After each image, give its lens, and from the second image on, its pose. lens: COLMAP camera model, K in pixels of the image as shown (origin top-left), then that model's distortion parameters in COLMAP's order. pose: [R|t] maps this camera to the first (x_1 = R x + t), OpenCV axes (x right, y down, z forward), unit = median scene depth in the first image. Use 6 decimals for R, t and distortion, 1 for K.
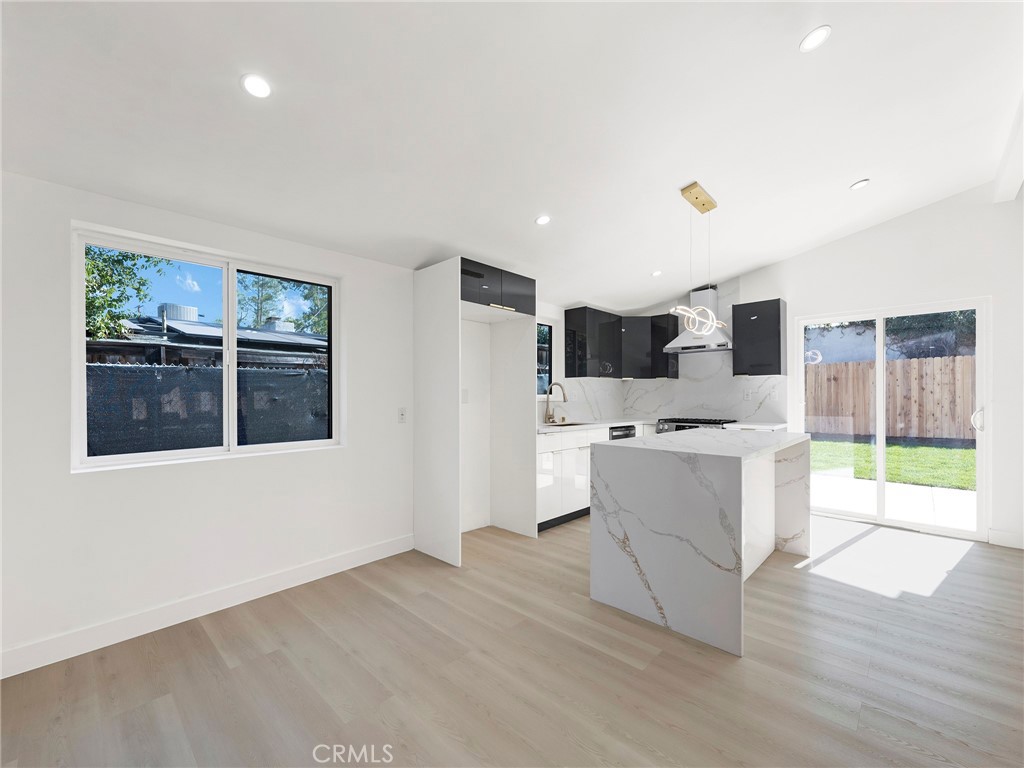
lens RADIAL K [[425.6, 0, 513.2], [0, 425.6, 394.9], [0, 0, 1]] dist [0.000164, 0.000208]
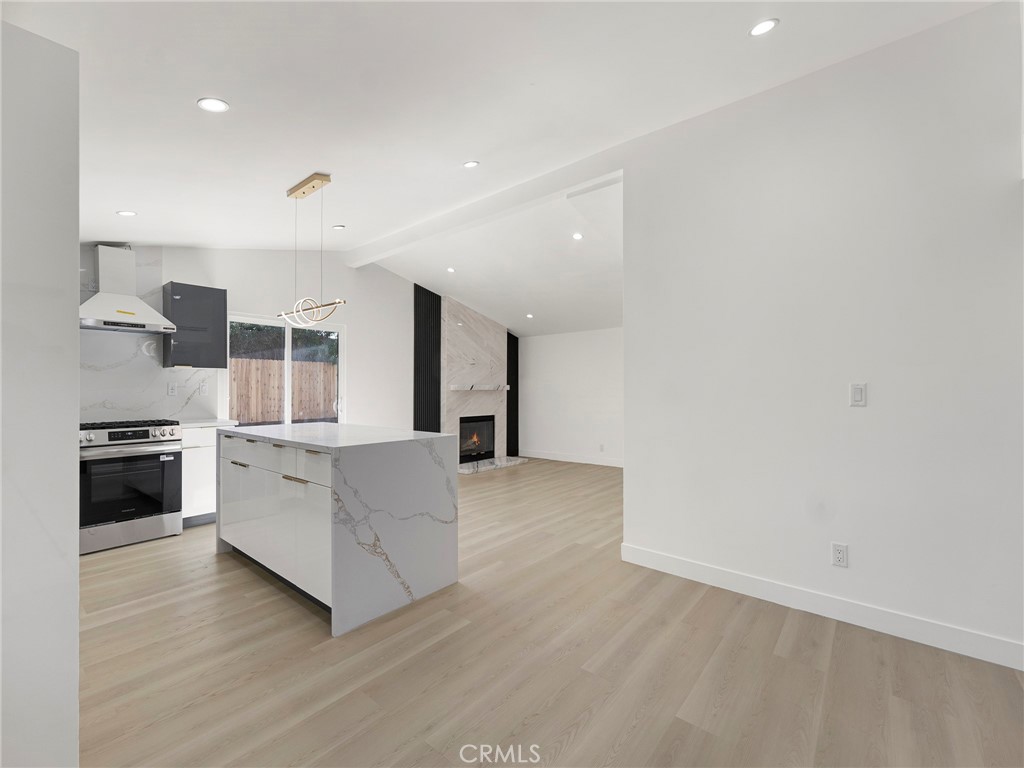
lens RADIAL K [[425.6, 0, 515.0], [0, 425.6, 380.9], [0, 0, 1]] dist [0.000164, 0.000208]
pose [[-0.058895, 0.022675, 0.998007, -0.411695], [-0.001798, 0.999738, -0.022821, 0.002096], [-0.998263, -0.003138, -0.058839, 0.435129]]
